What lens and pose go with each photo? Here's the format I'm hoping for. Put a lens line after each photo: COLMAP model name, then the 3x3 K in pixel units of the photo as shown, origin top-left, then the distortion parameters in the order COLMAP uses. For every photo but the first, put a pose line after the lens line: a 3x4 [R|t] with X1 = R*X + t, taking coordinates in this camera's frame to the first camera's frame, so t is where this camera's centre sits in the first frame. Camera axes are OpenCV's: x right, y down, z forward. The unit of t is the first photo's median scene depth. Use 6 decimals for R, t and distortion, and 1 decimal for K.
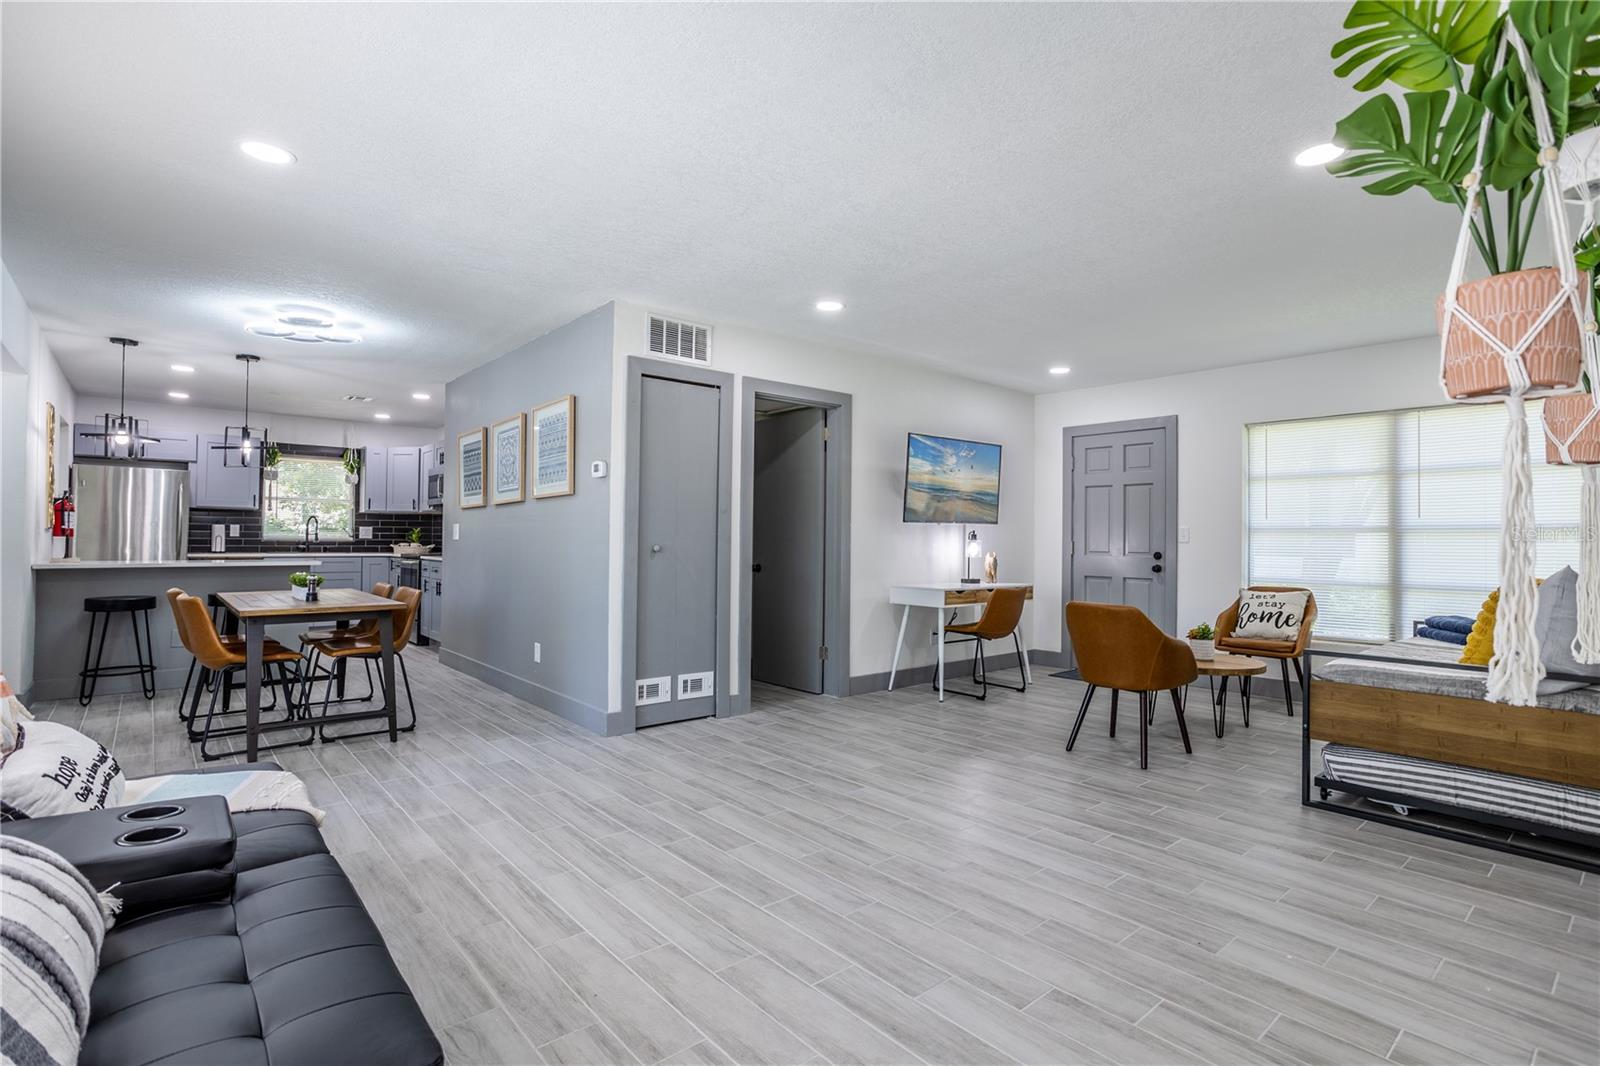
lens RADIAL K [[777.5, 0, 804.8], [0, 777.5, 527.3], [0, 0, 1]] dist [-0.047525, 0.025156]
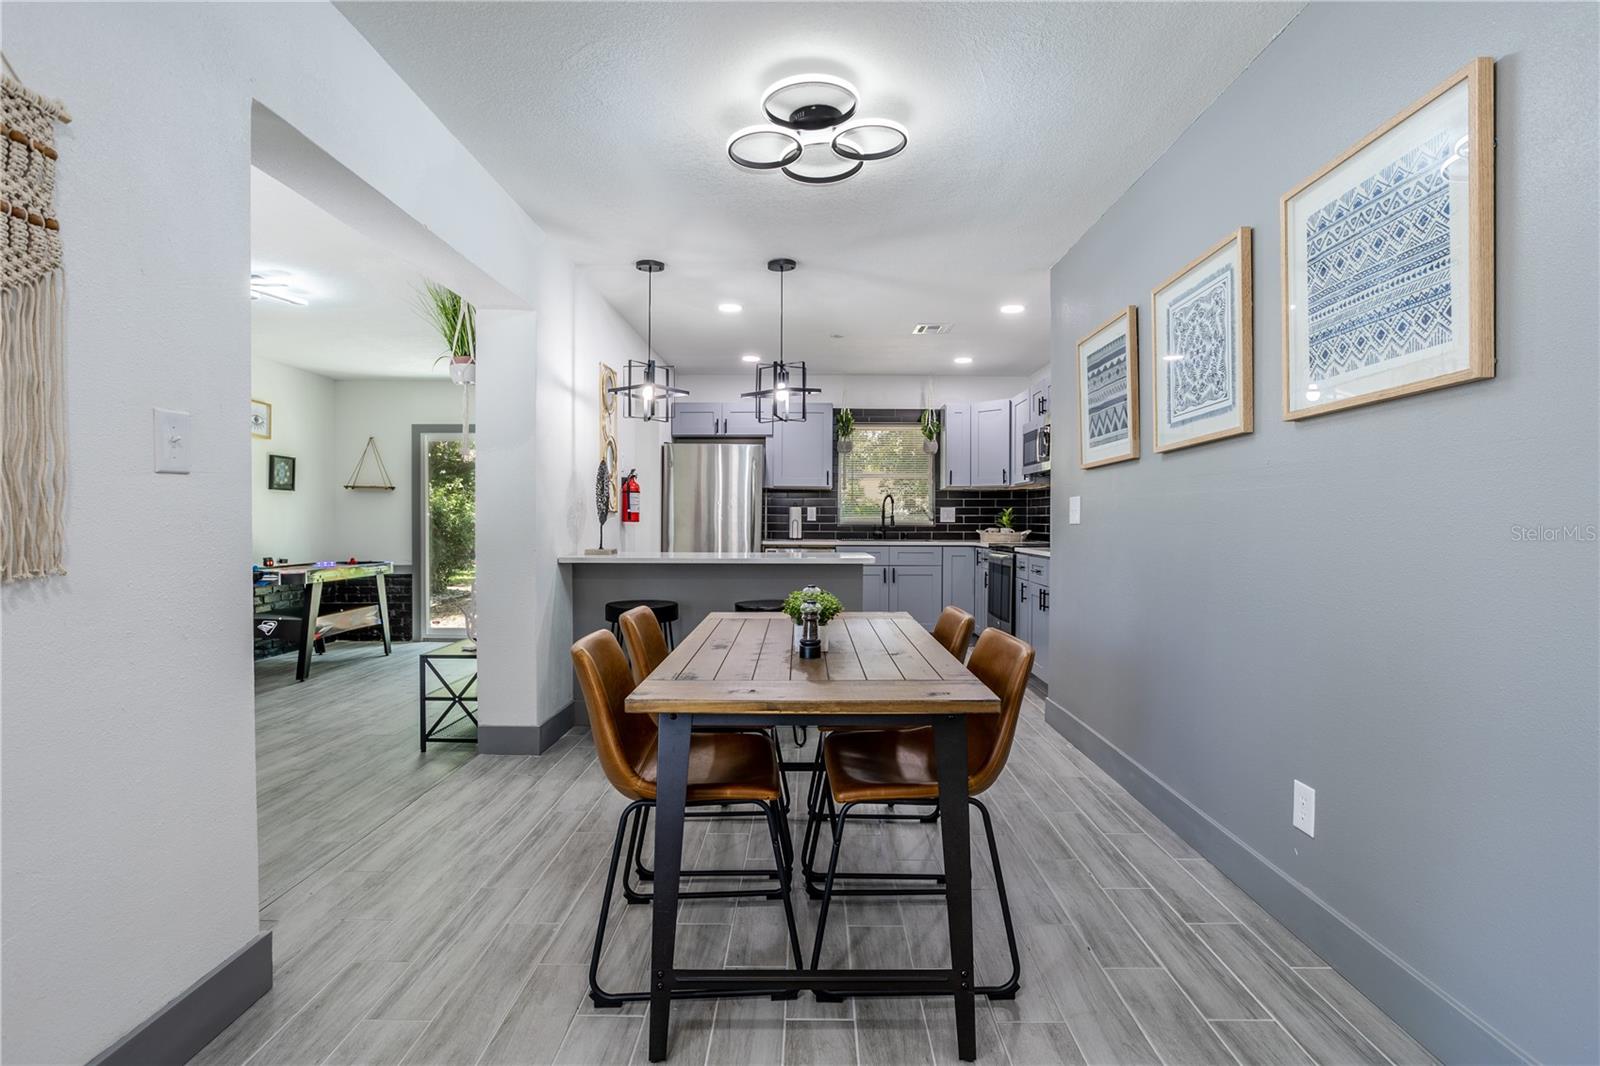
lens RADIAL K [[777.5, 0, 803.7], [0, 777.5, 530.8], [0, 0, 1]] dist [-0.047525, 0.025156]
pose [[0.752708, 0.003684, -0.658344, -0.173548], [0.013113, 0.999702, 0.020587, 0.005362], [0.658224, -0.024129, 0.752435, 0.331796]]
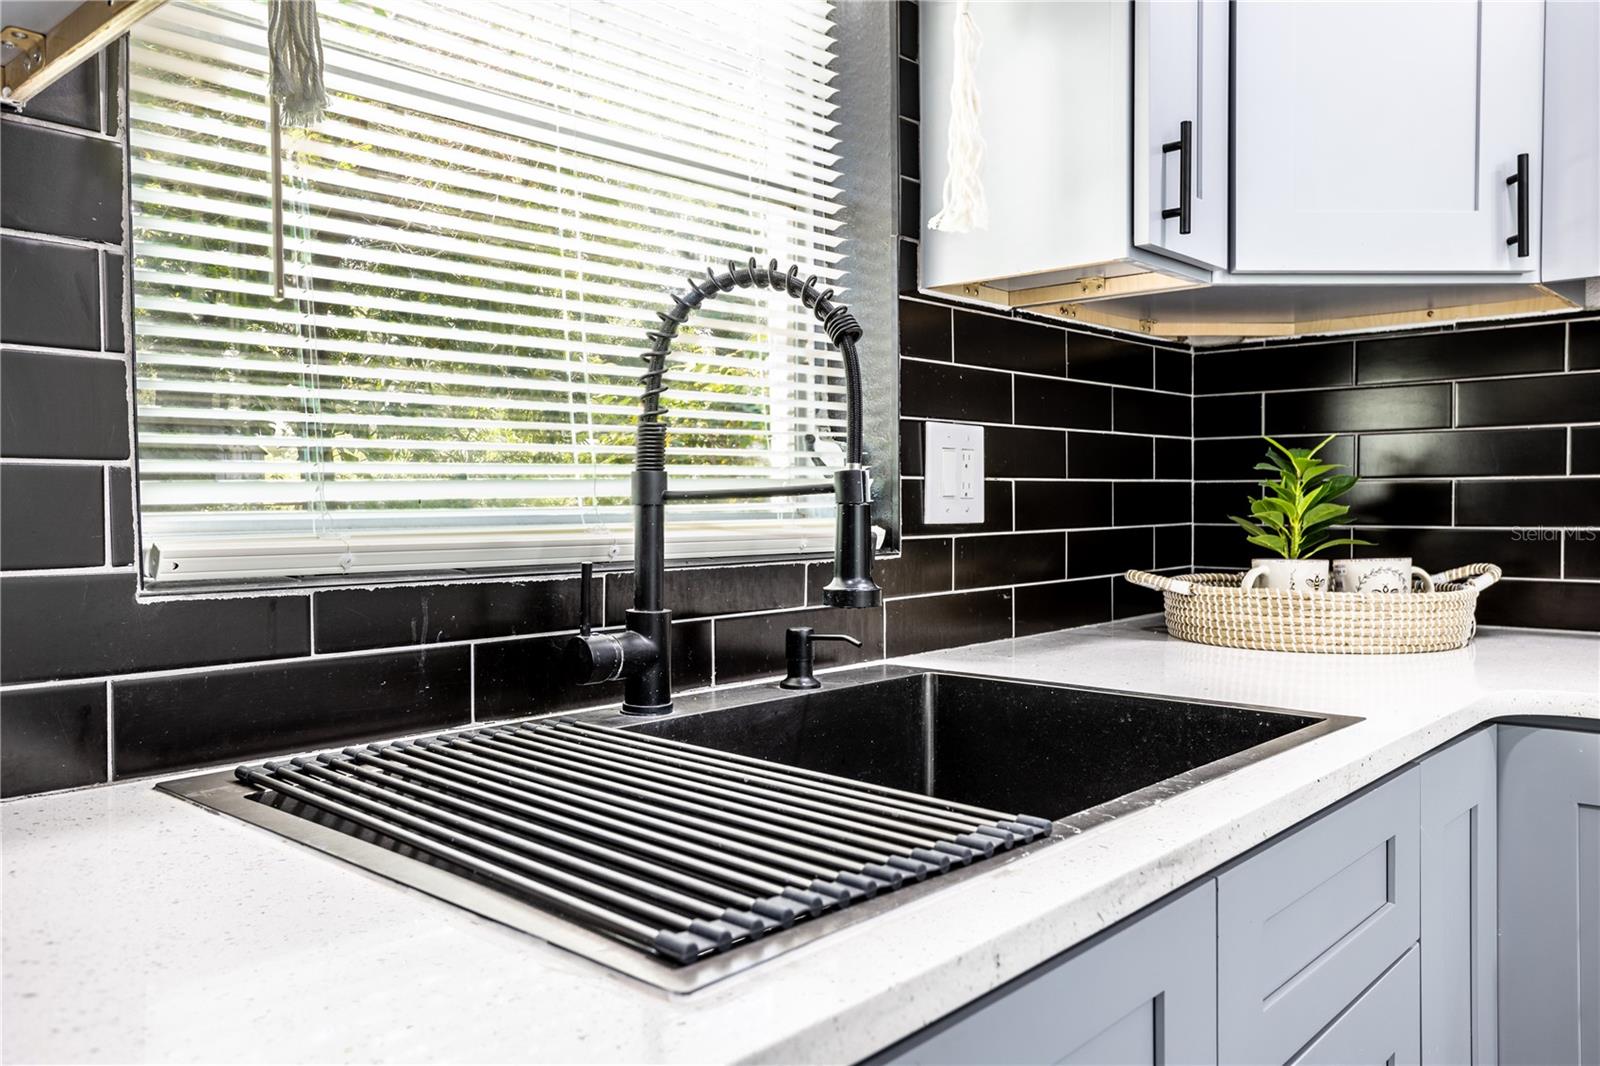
lens RADIAL K [[1187.5, 0, 798.0], [0, 1187.5, 524.2], [0, 0, 1]] dist [0.009107, 0.000645]
pose [[0.993643, -0.013307, 0.111787, -0.686037], [0.008848, 0.999149, 0.040286, 0.007704], [-0.112228, -0.039041, 0.992915, 0.917965]]
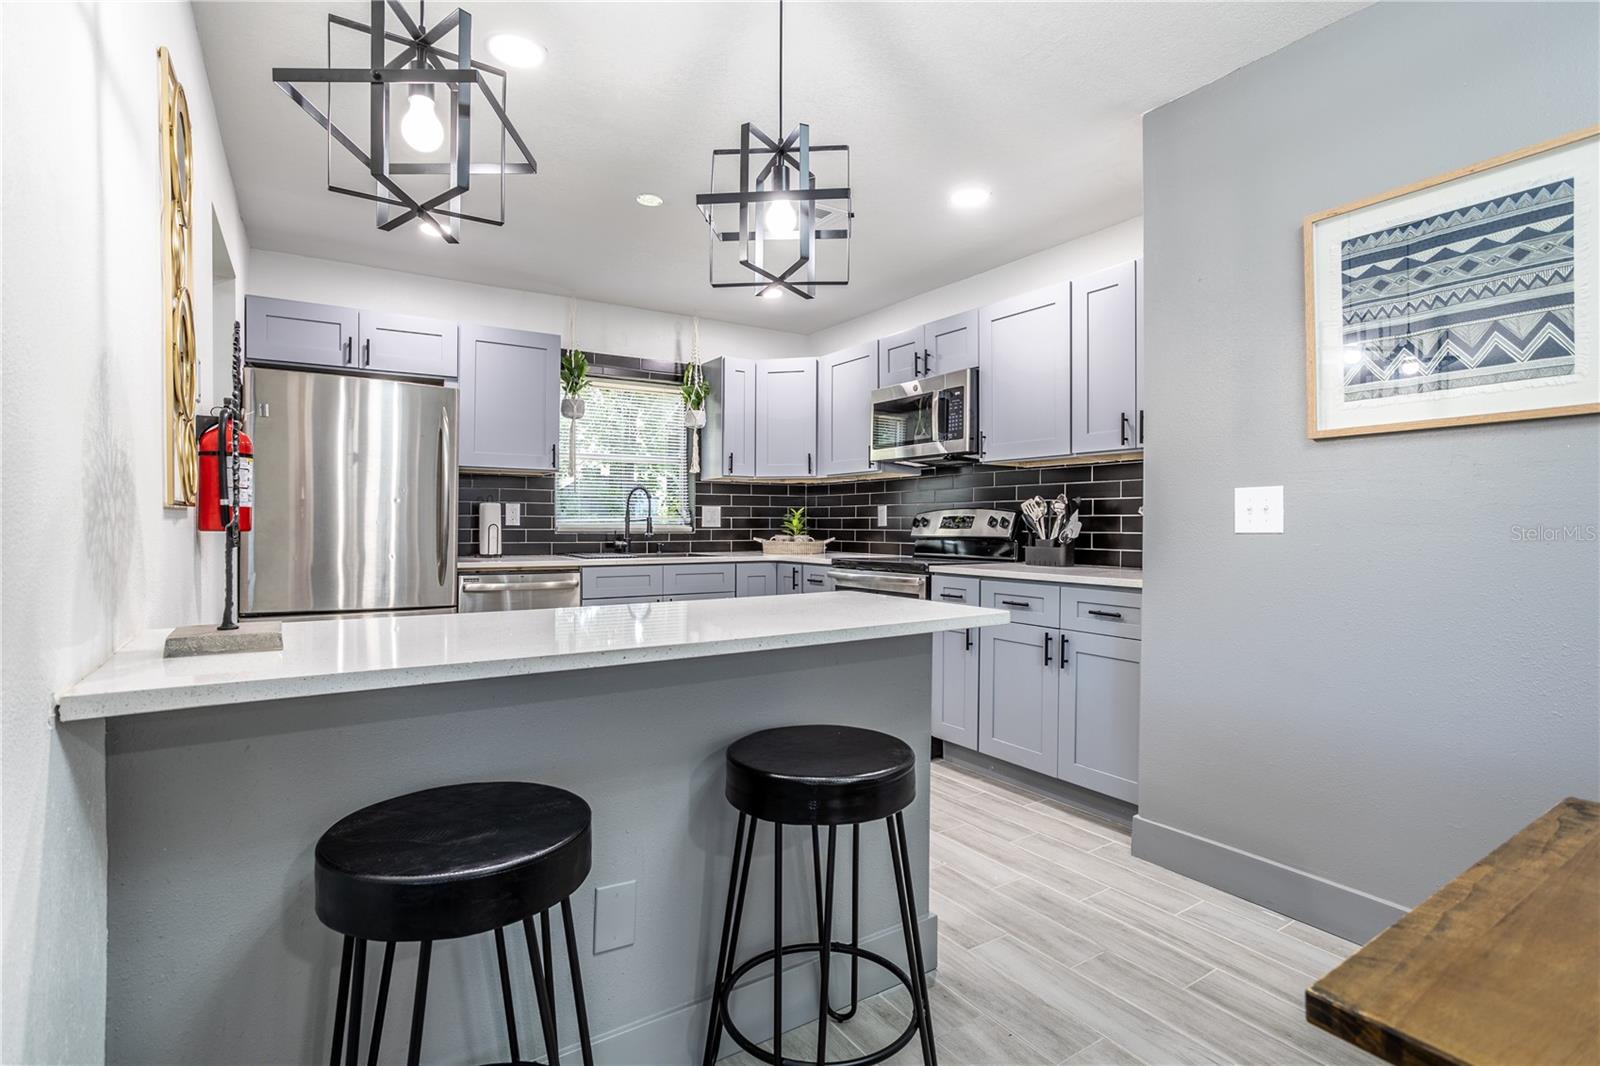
lens RADIAL K [[777.5, 0, 803.6], [0, 777.5, 526.5], [0, 0, 1]] dist [-0.047525, 0.025156]
pose [[0.991718, -0.005004, -0.128338, -0.481704], [0.007331, 0.999817, 0.017670, 0.004823], [0.128226, -0.018464, 0.991573, 0.496109]]
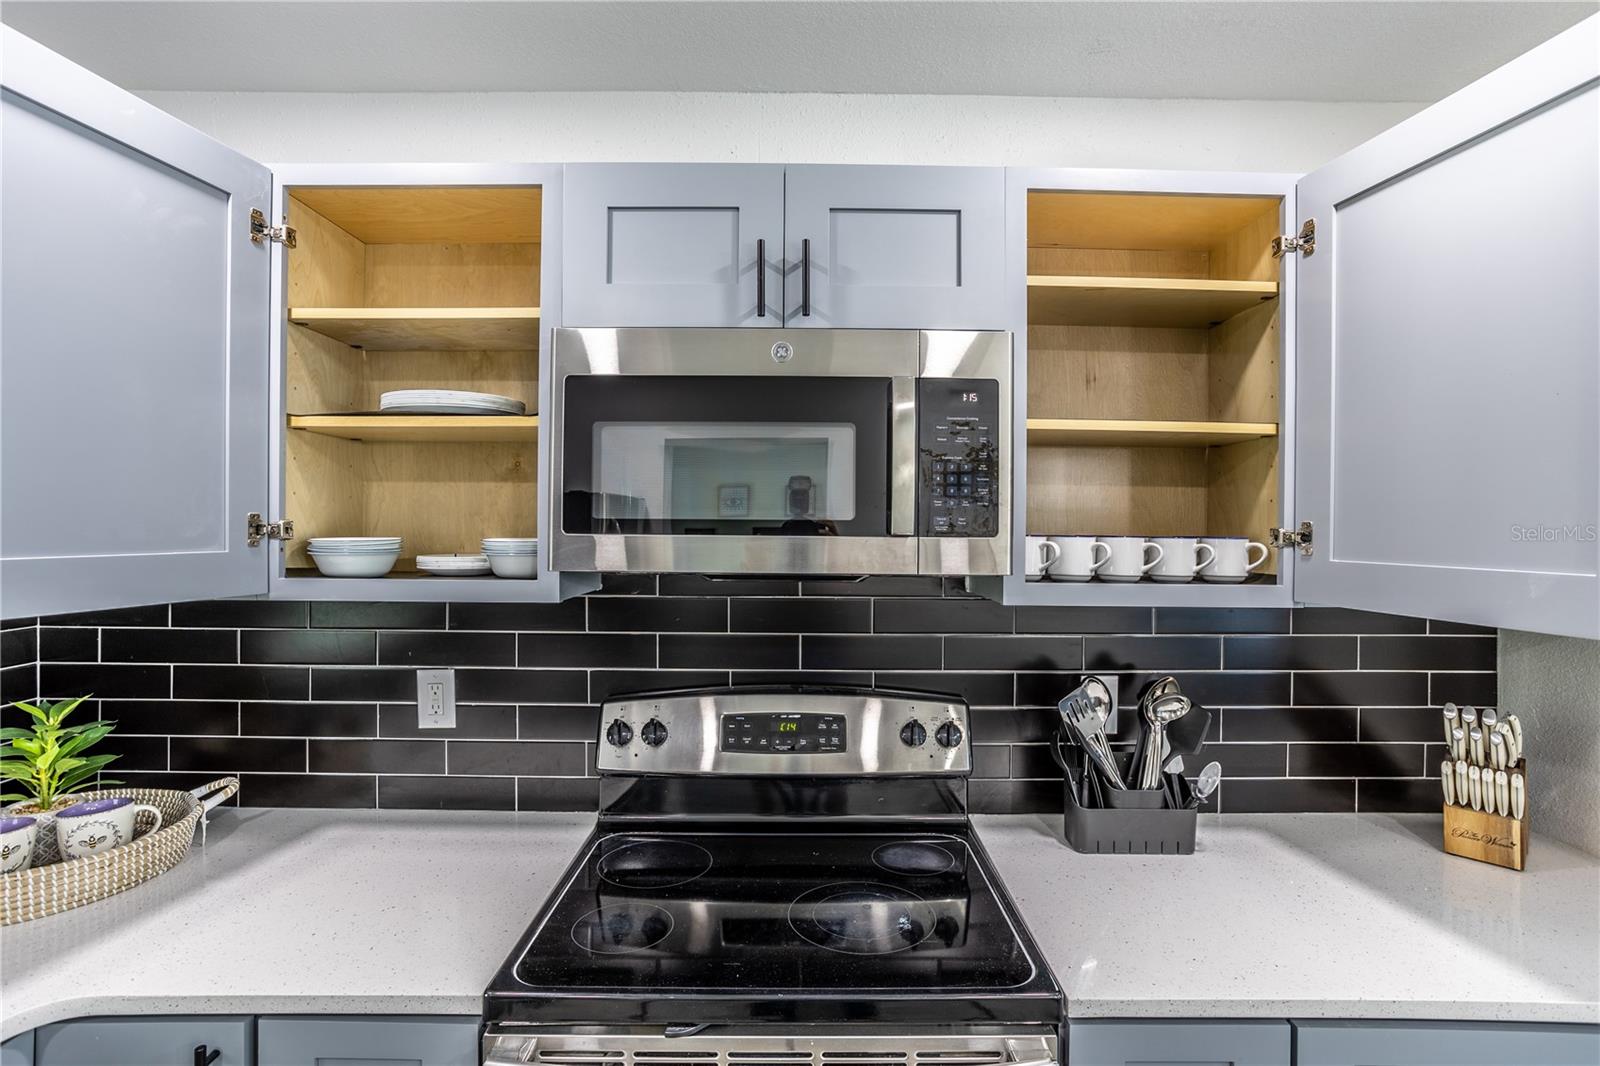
lens RADIAL K [[777.5, 0, 804.3], [0, 777.5, 536.3], [0, 0, 1]] dist [-0.047525, 0.025156]
pose [[0.643871, -0.014753, 0.764992, -0.588369], [-0.016085, 0.999332, 0.032811, -0.042662], [-0.764965, -0.033431, 0.643203, 0.891057]]
